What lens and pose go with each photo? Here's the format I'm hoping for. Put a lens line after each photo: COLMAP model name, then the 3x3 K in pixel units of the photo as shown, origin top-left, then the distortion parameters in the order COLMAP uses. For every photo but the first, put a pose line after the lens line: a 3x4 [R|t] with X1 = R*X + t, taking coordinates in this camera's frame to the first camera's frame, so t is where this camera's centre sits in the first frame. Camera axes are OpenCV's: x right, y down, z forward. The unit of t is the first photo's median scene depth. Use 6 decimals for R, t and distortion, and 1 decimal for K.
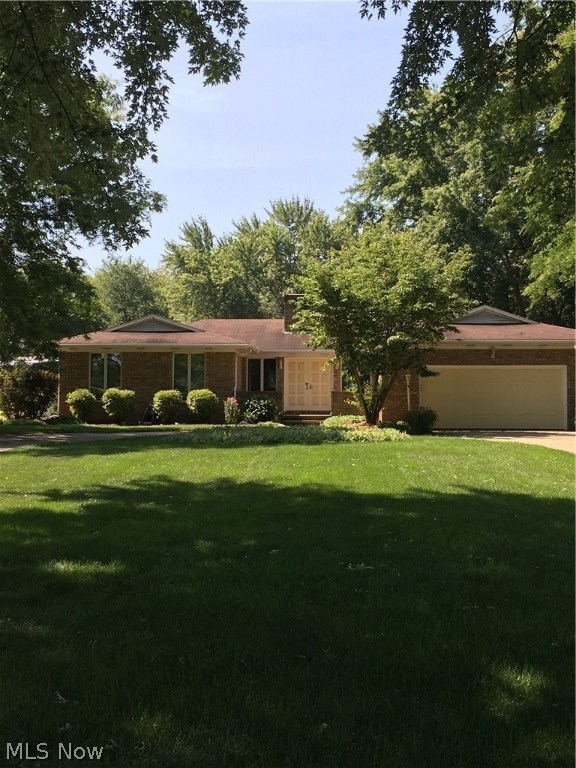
lens RADIAL K [[1051.9, 0, 288.0], [0, 1051.9, 384.0], [0, 0, 1]] dist [-0.000302, -0.000374]
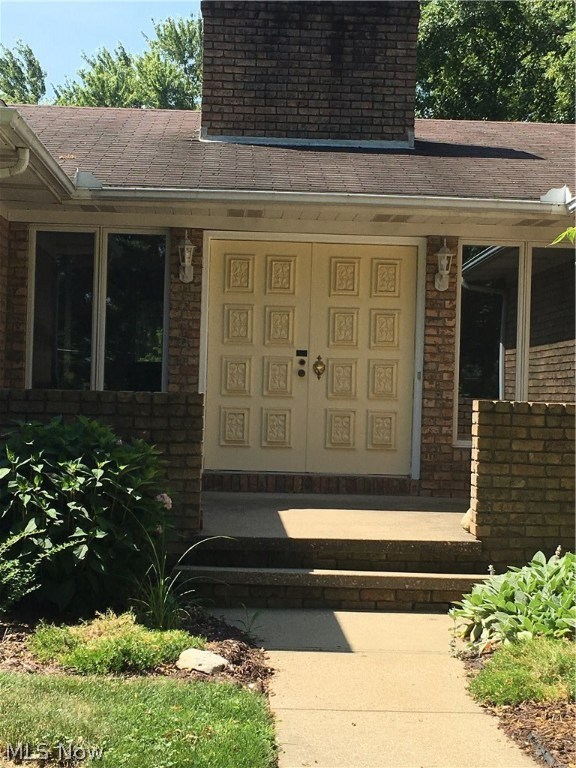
lens RADIAL K [[1351.1, 0, 288.0], [0, 1351.1, 384.0], [0, 0, 1]] dist [0.006648, 0.066437]
pose [[0.995920, 0.020124, 0.087966, -0.010135], [-0.022325, 0.999460, 0.024109, -0.000445], [-0.087433, -0.025975, 0.995832, 0.713276]]
